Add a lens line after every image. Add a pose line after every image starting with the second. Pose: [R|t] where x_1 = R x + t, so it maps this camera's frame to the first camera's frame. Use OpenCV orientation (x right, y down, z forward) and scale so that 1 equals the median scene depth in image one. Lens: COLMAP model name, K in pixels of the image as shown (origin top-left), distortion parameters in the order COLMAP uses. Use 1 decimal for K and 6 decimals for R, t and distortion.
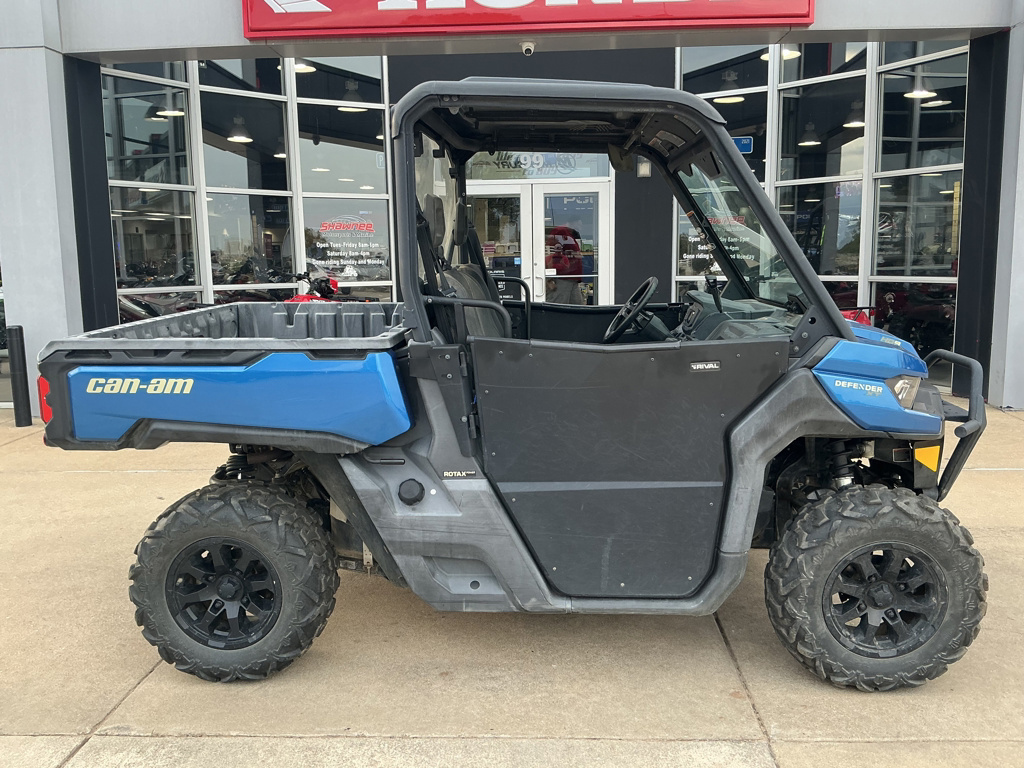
lens RADIAL K [[912.5, 0, 512.0], [0, 912.5, 384.0], [0, 0, 1]] dist [-0.009056, -0.015427]
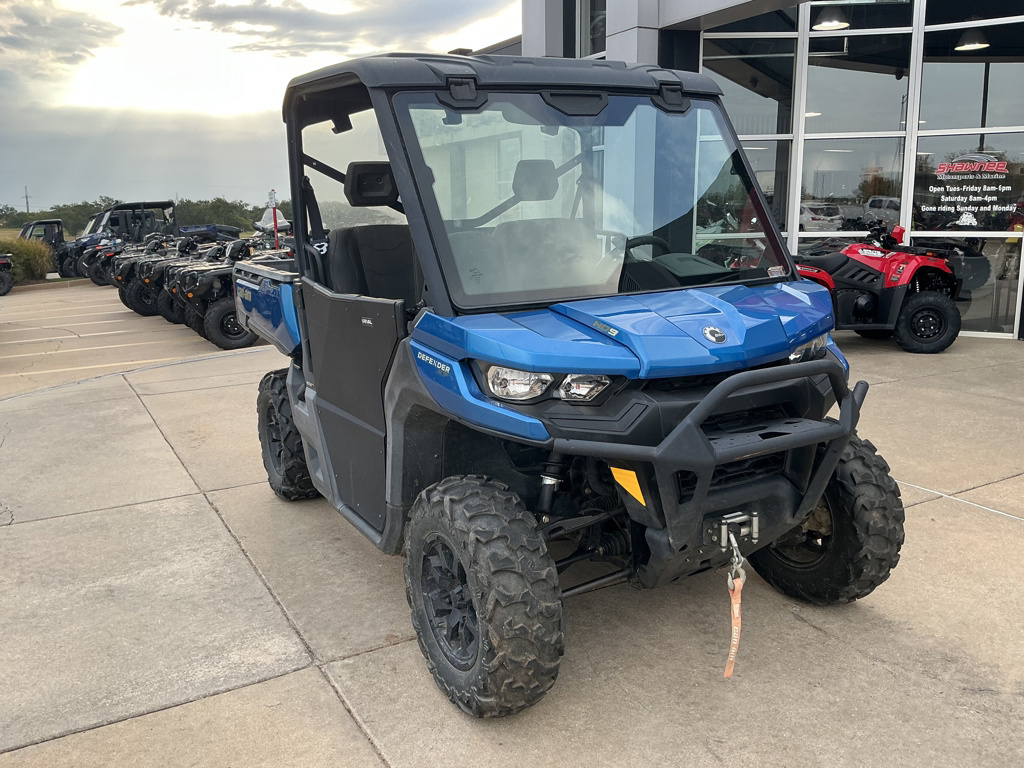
lens RADIAL K [[912.5, 0, 512.0], [0, 912.5, 384.0], [0, 0, 1]] dist [-0.009056, -0.015427]
pose [[0.490756, 0.170976, -0.854357, 0.385213], [-0.114644, 0.984704, 0.131207, -0.032877], [0.863722, 0.033556, 0.502851, 0.193614]]
